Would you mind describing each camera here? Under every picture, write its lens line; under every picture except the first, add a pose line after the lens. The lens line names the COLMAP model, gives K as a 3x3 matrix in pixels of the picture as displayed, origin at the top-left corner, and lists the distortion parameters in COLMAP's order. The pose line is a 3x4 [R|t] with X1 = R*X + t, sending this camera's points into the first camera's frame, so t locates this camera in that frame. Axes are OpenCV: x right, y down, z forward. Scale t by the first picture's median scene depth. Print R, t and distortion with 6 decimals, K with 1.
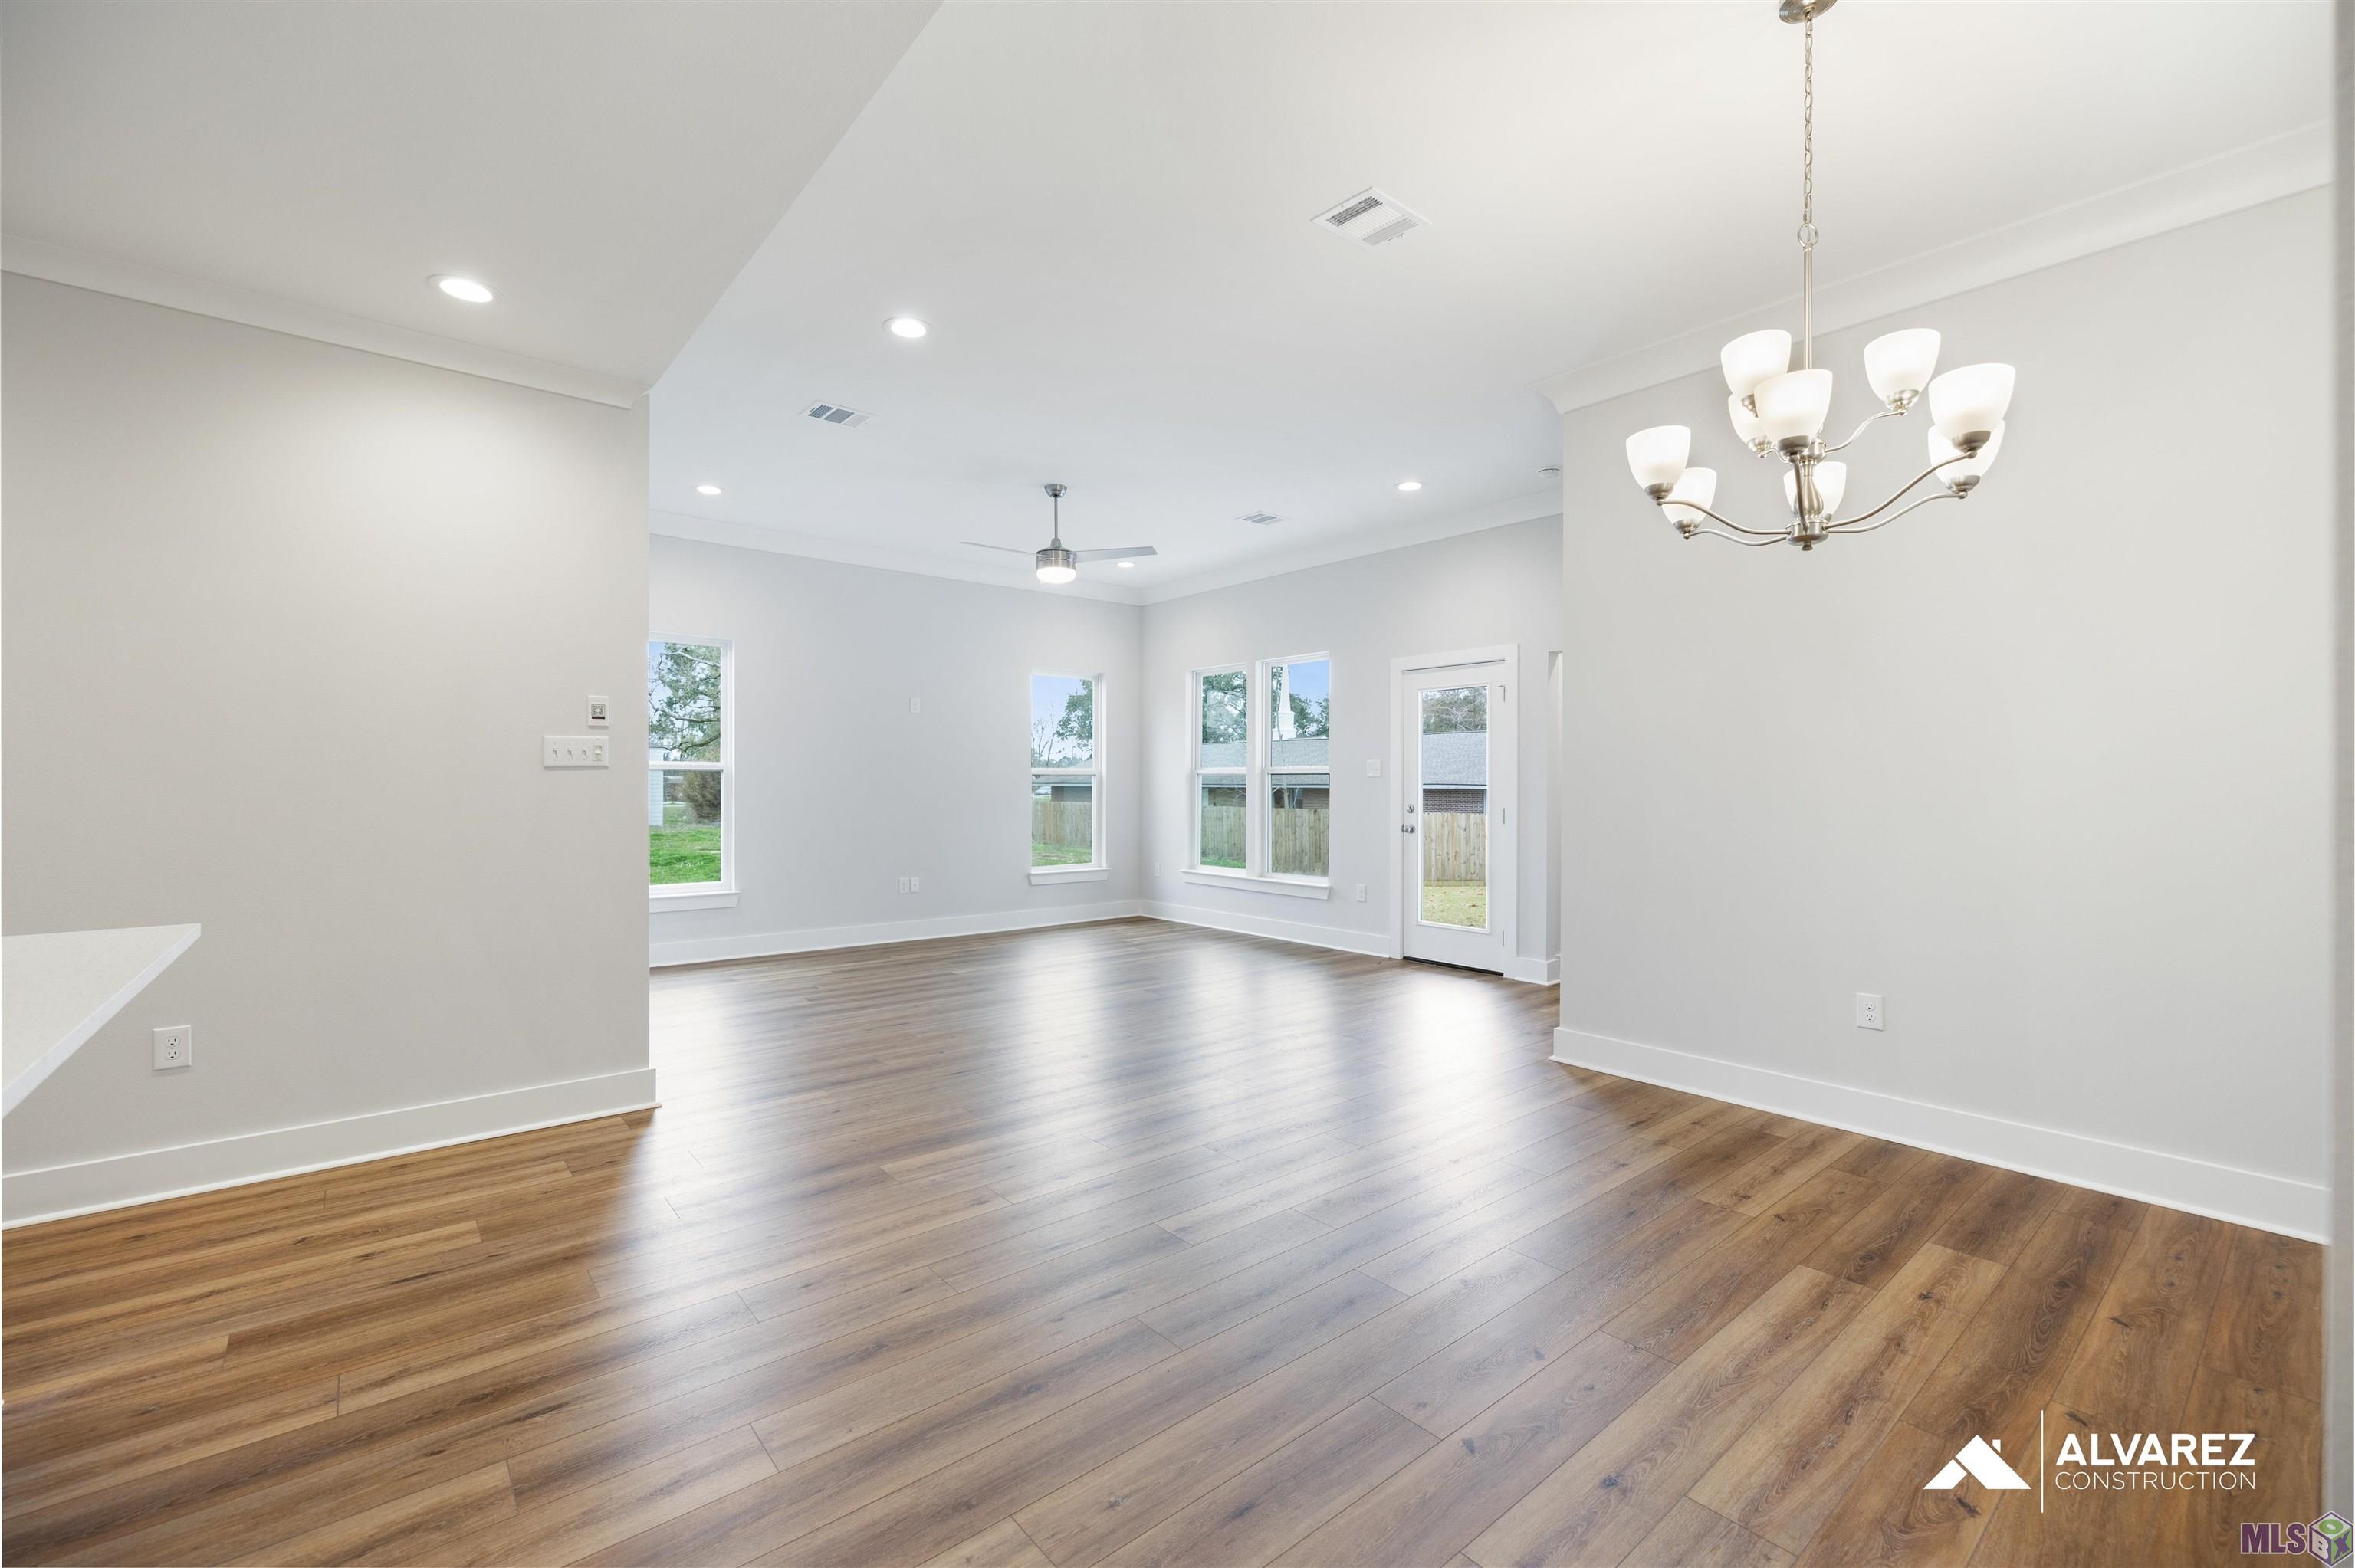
lens RADIAL K [[984.8, 0, 1177.5], [0, 984.8, 784.0], [0, 0, 1]] dist [0.003894, 0.000036]
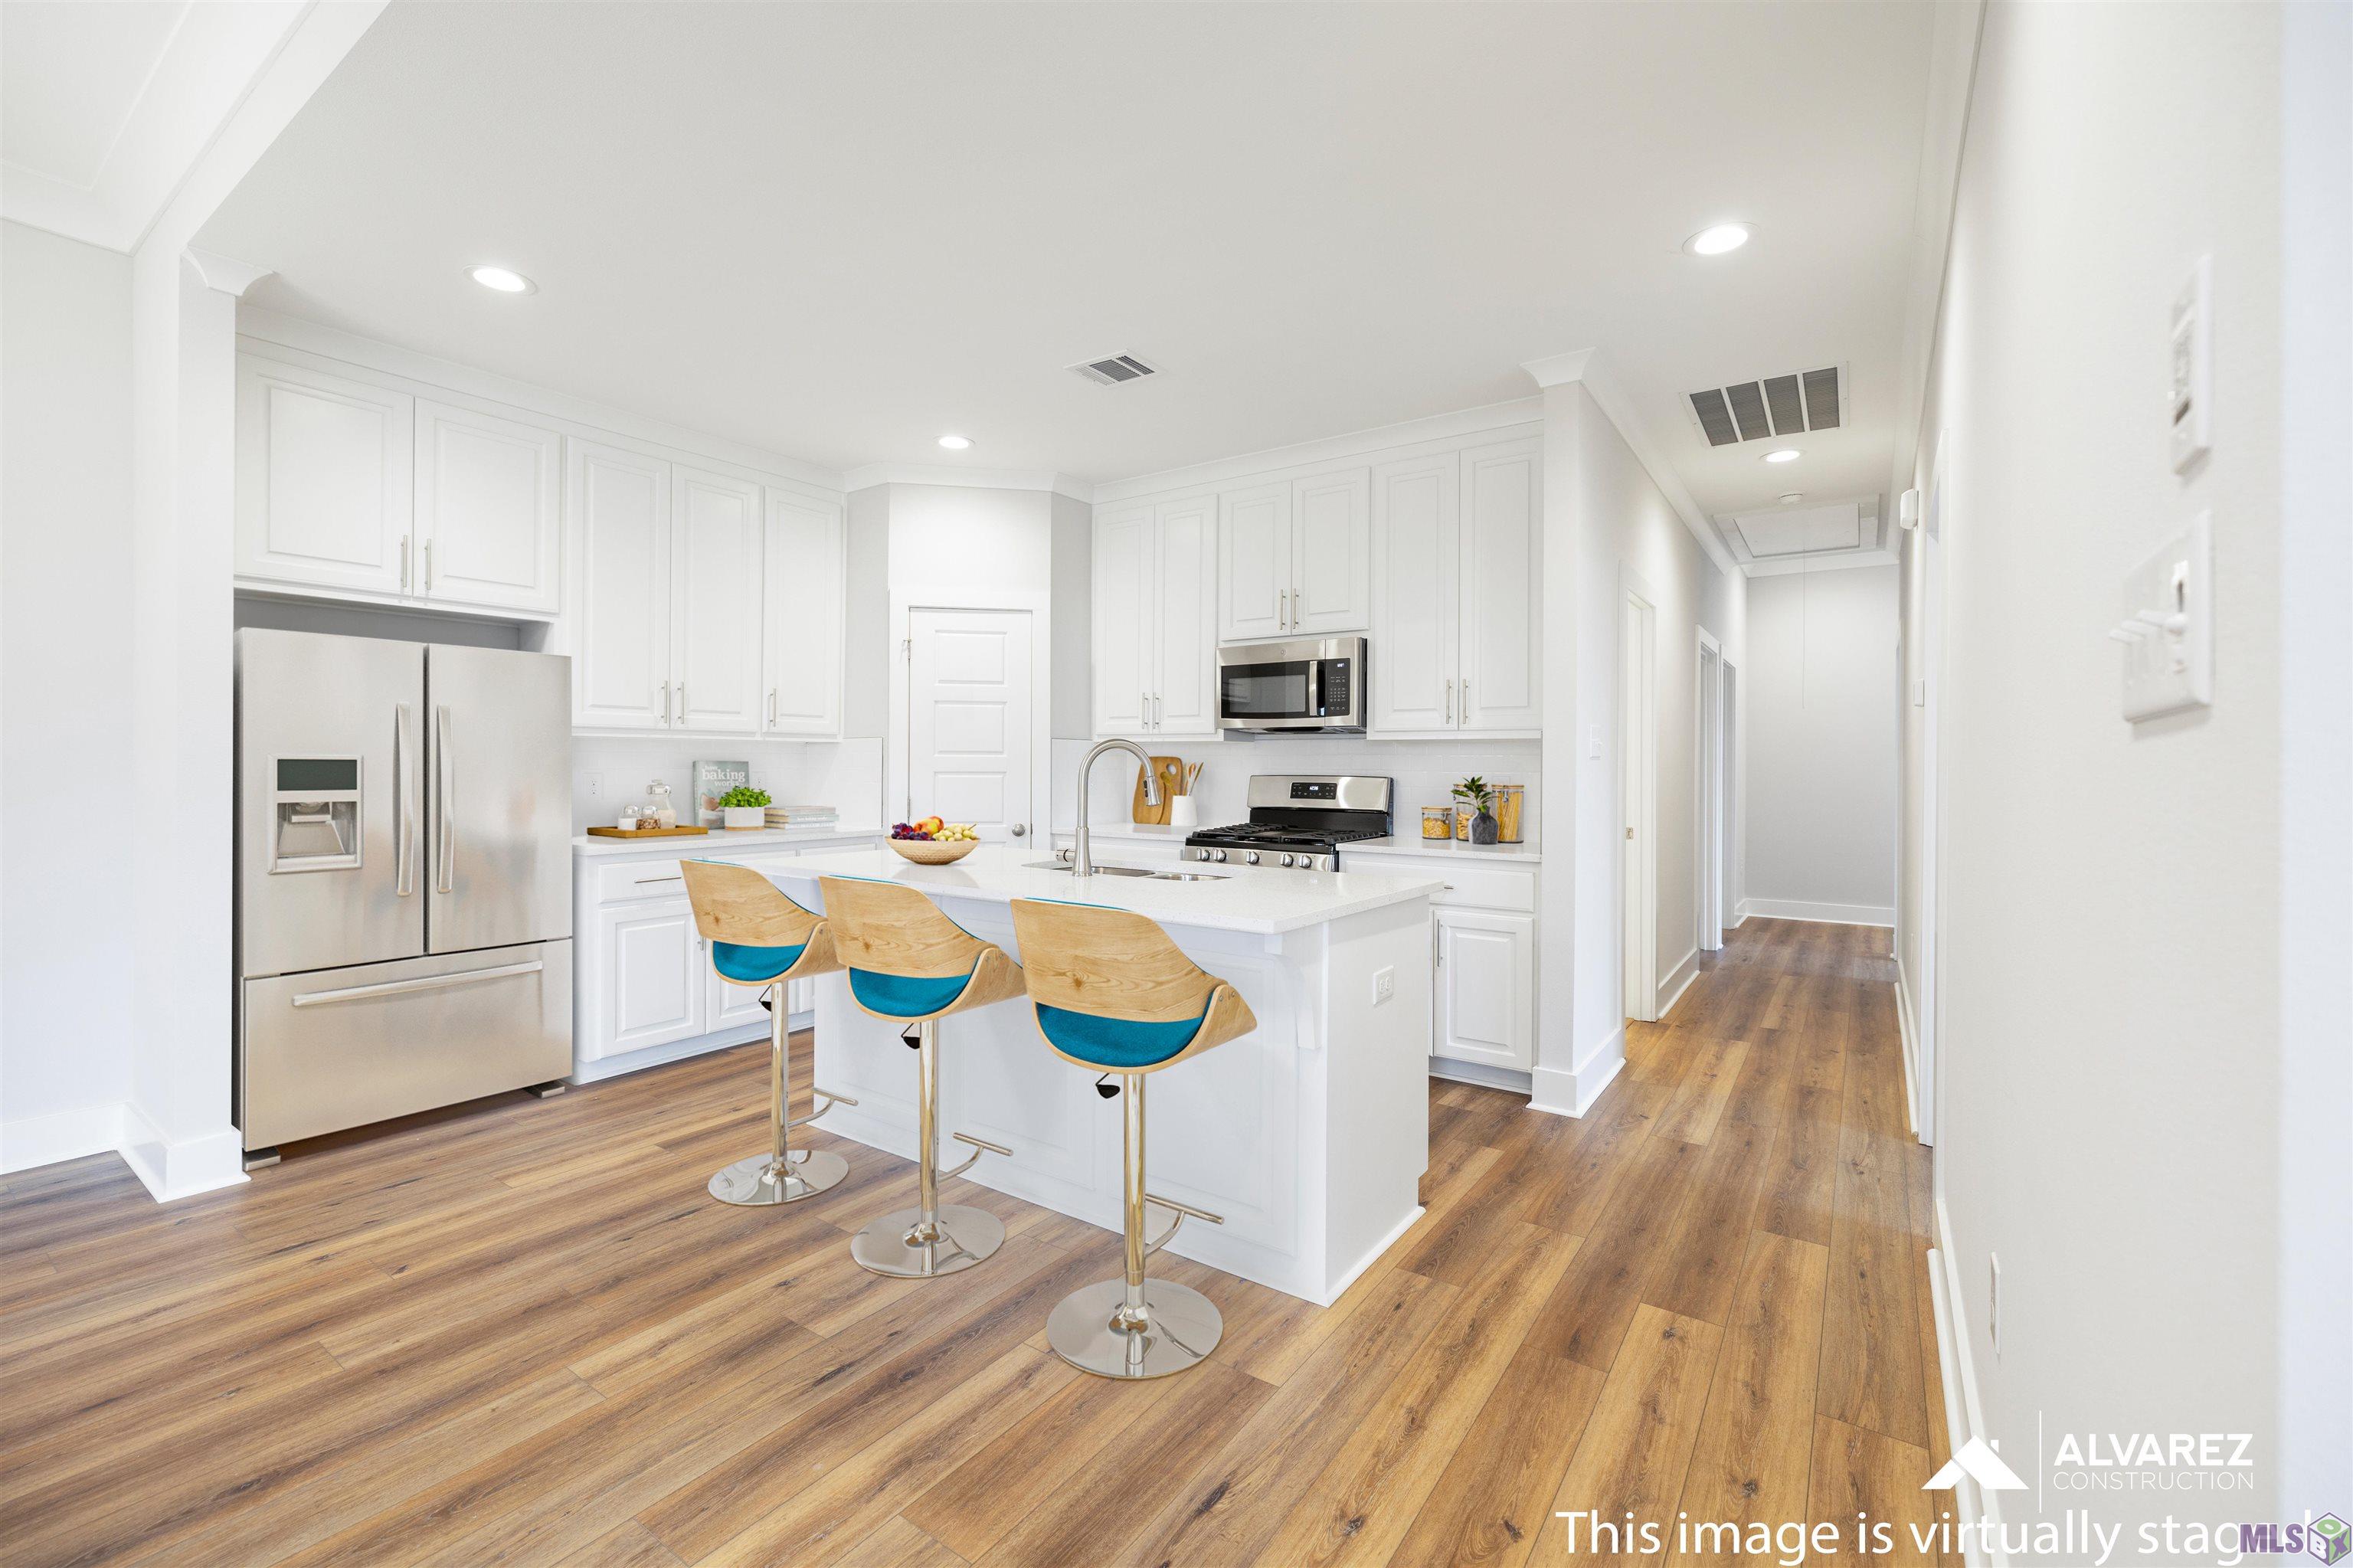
lens RADIAL K [[984.2, 0, 1176.5], [0, 984.2, 784.0], [0, 0, 1]] dist [0.003894, 0.000036]
pose [[-0.966546, -0.005177, -0.256441, -0.571701], [-0.009769, 0.999814, 0.016634, -0.005486], [0.256308, 0.018583, -0.966417, 1.645289]]
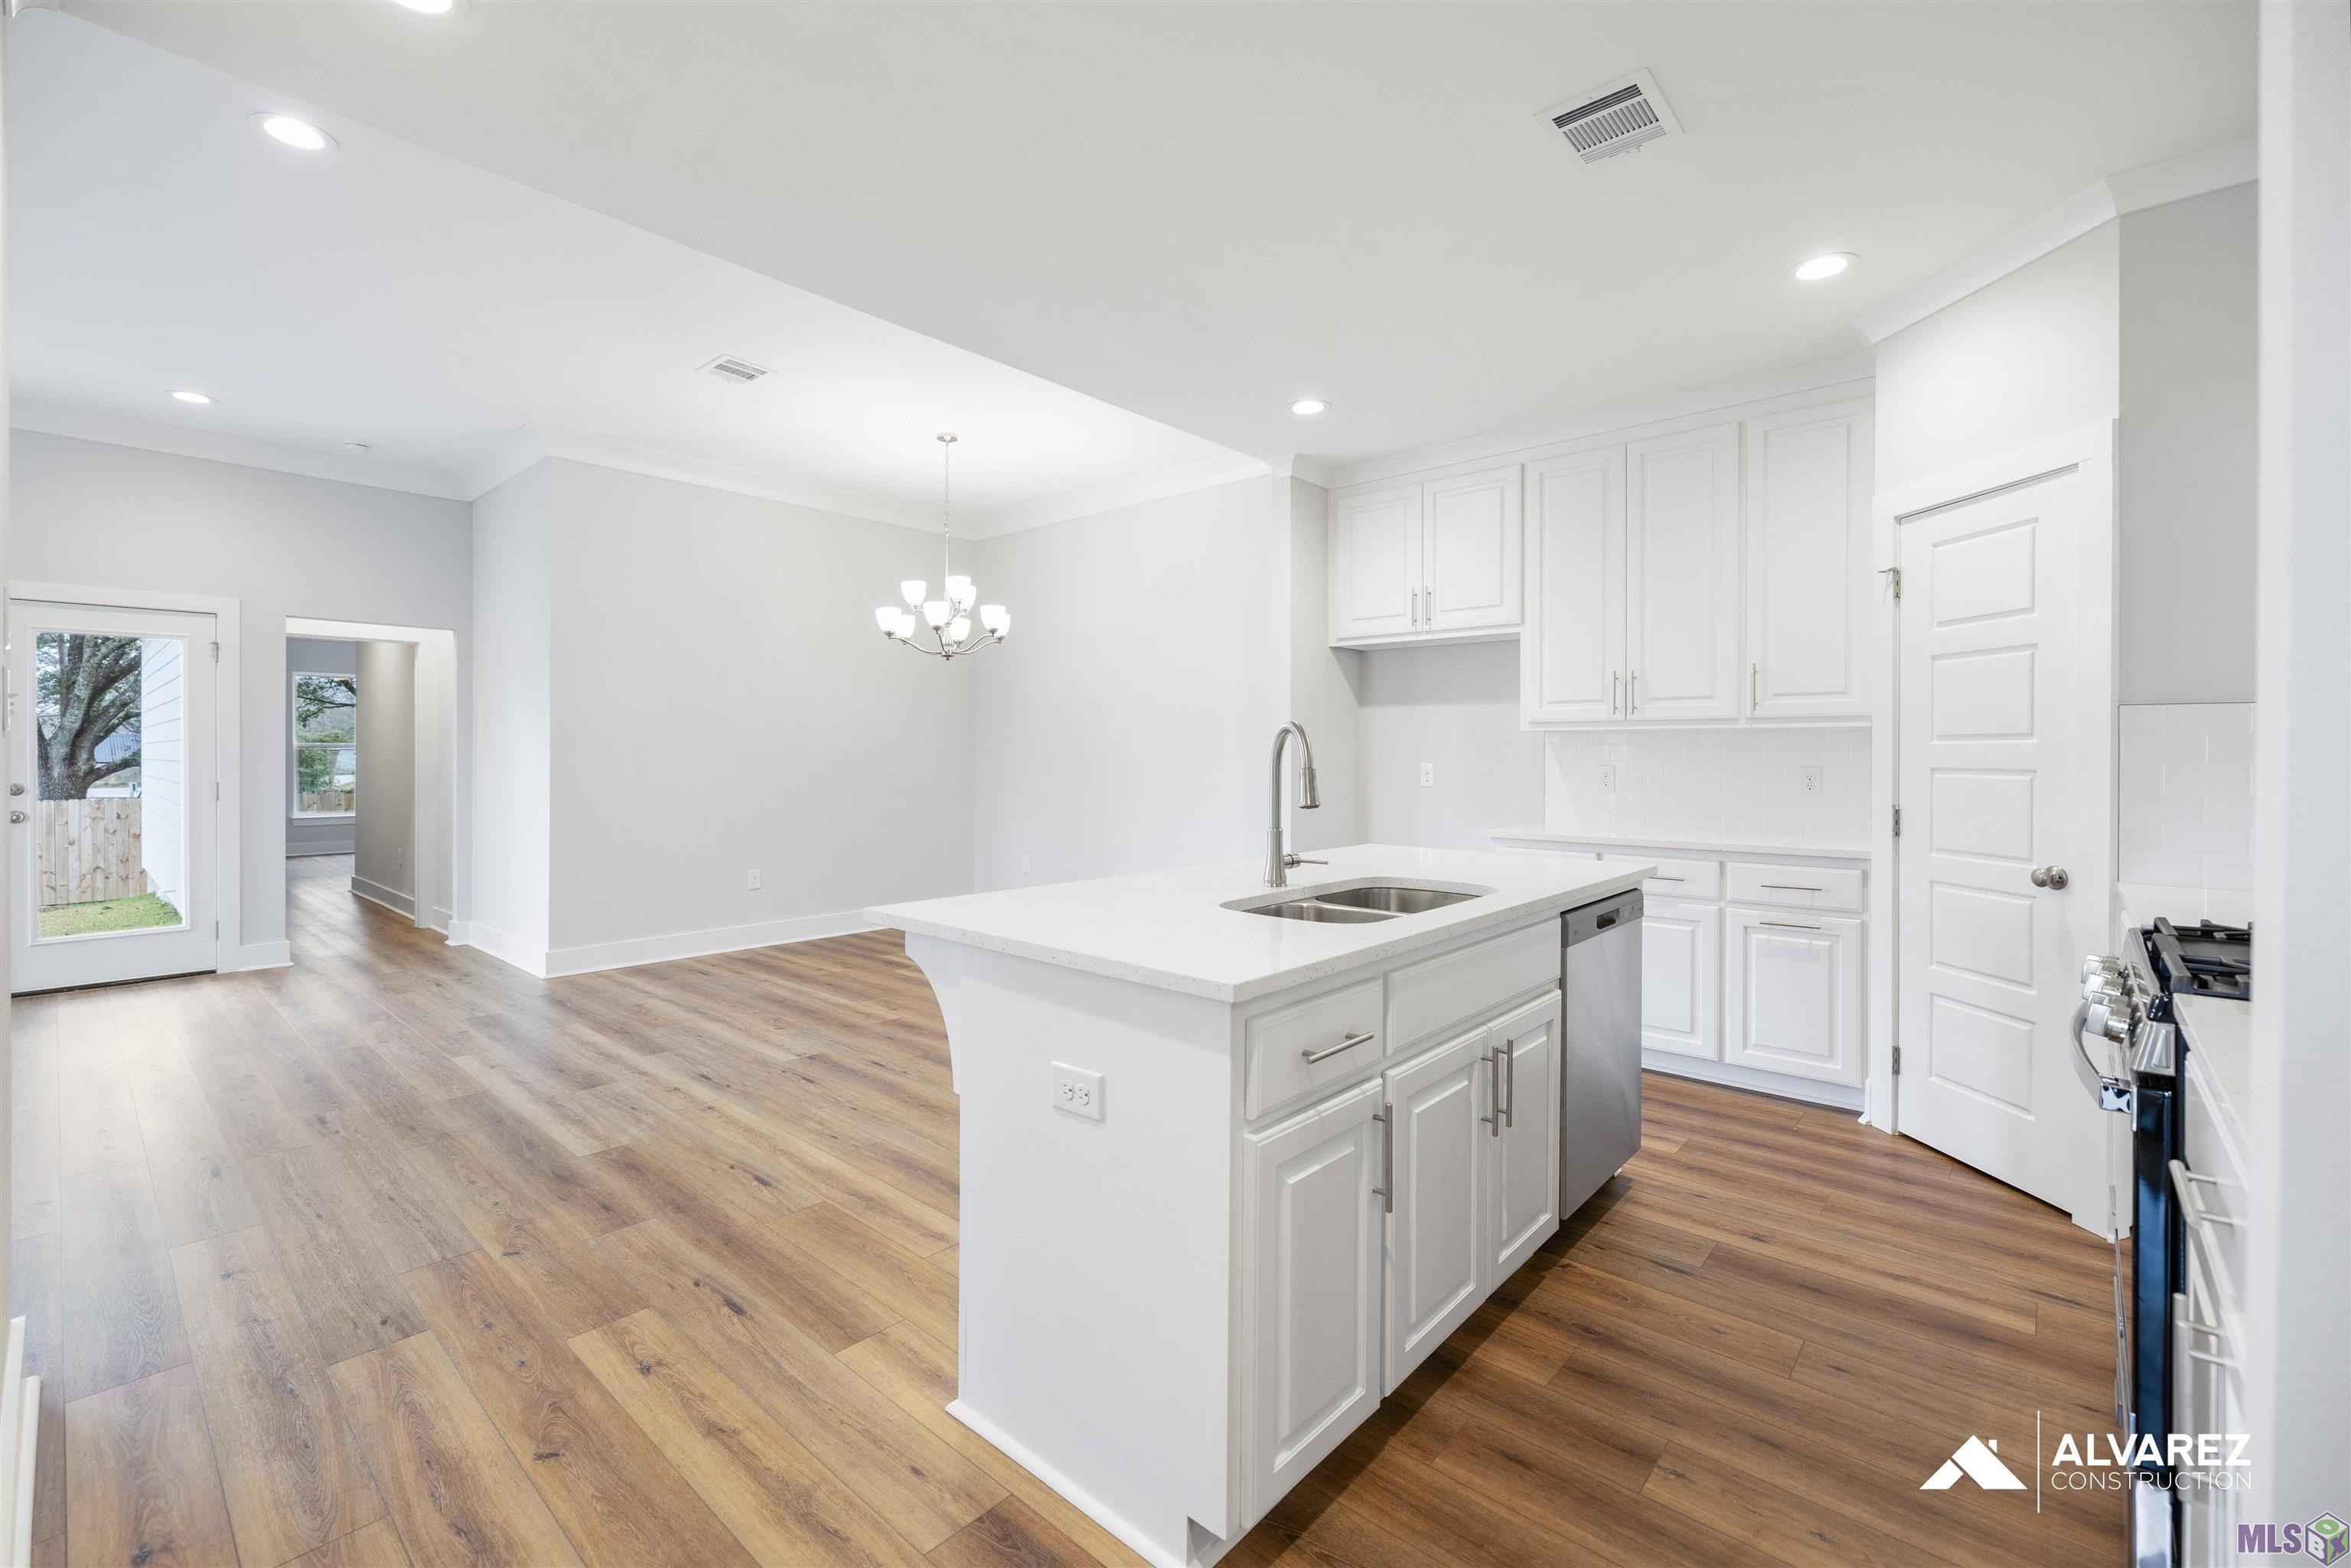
lens RADIAL K [[983.3, 0, 1175.5], [0, 983.3, 784.0], [0, 0, 1]] dist [0.003894, 0.000036]
pose [[-0.151626, -0.034217, 0.987845, -1.714836], [-0.001413, 0.999407, 0.034400, -0.013152], [-0.988437, 0.003820, -0.151585, 0.735894]]
